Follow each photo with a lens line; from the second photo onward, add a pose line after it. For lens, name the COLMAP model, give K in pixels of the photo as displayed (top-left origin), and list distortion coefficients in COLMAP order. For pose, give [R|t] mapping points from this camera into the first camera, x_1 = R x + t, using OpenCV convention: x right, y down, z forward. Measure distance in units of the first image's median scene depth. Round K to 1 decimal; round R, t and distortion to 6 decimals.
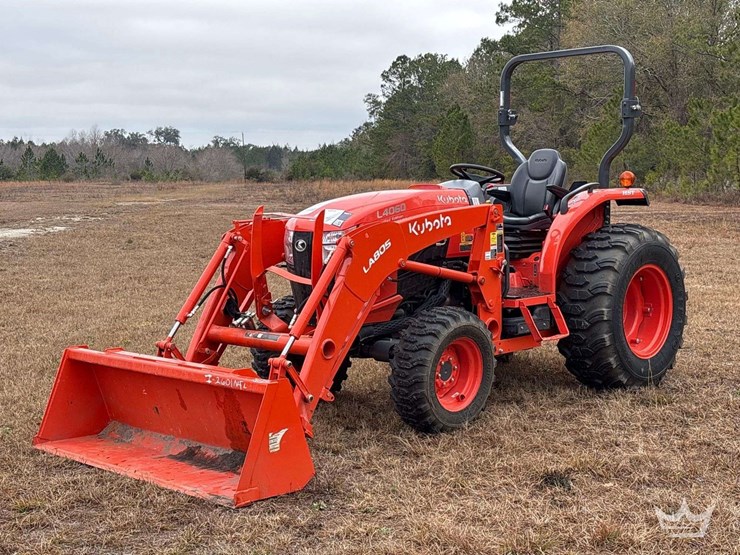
lens RADIAL K [[1082.1, 0, 370.0], [0, 1082.1, 277.5], [0, 0, 1]] dist [0.239230, -1.060793]
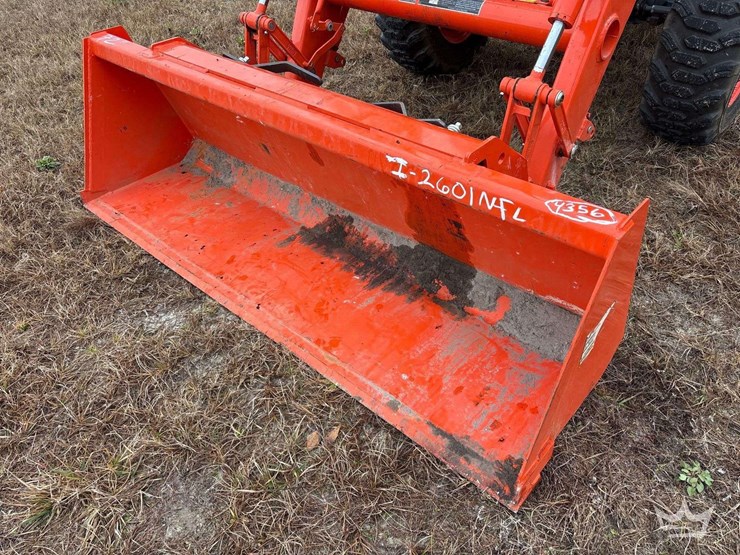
lens RADIAL K [[554.3, 0, 374.4], [0, 554.3, 276.8], [0, 0, 1]] dist [0.067161, -0.073754]
pose [[0.997894, -0.064301, 0.008520, -0.136297], [0.047070, 0.808268, 0.586930, 0.001253], [-0.044627, -0.585293, 0.809593, 0.676537]]
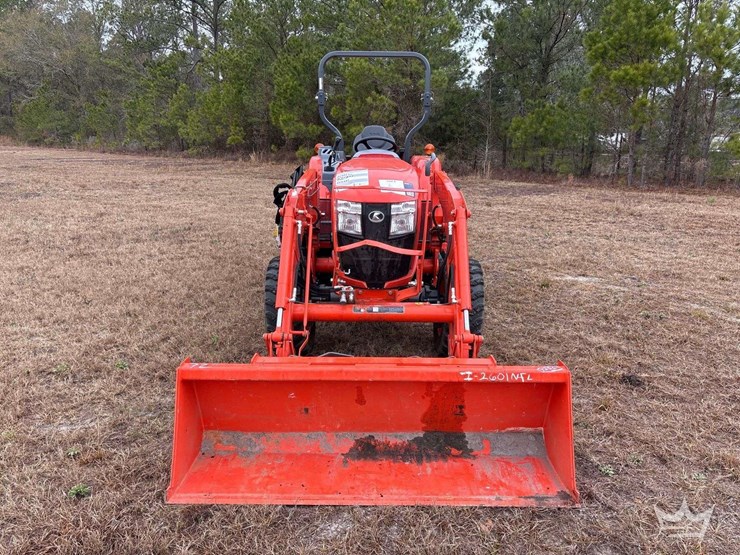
lens RADIAL K [[554.3, 0, 374.4], [0, 554.3, 276.8], [0, 0, 1]] dist [0.067161, -0.073754]
pose [[0.719987, -0.144550, 0.678767, -0.433384], [0.040958, 0.985213, 0.166366, -0.060963], [-0.692778, -0.091980, 0.715261, 0.609489]]
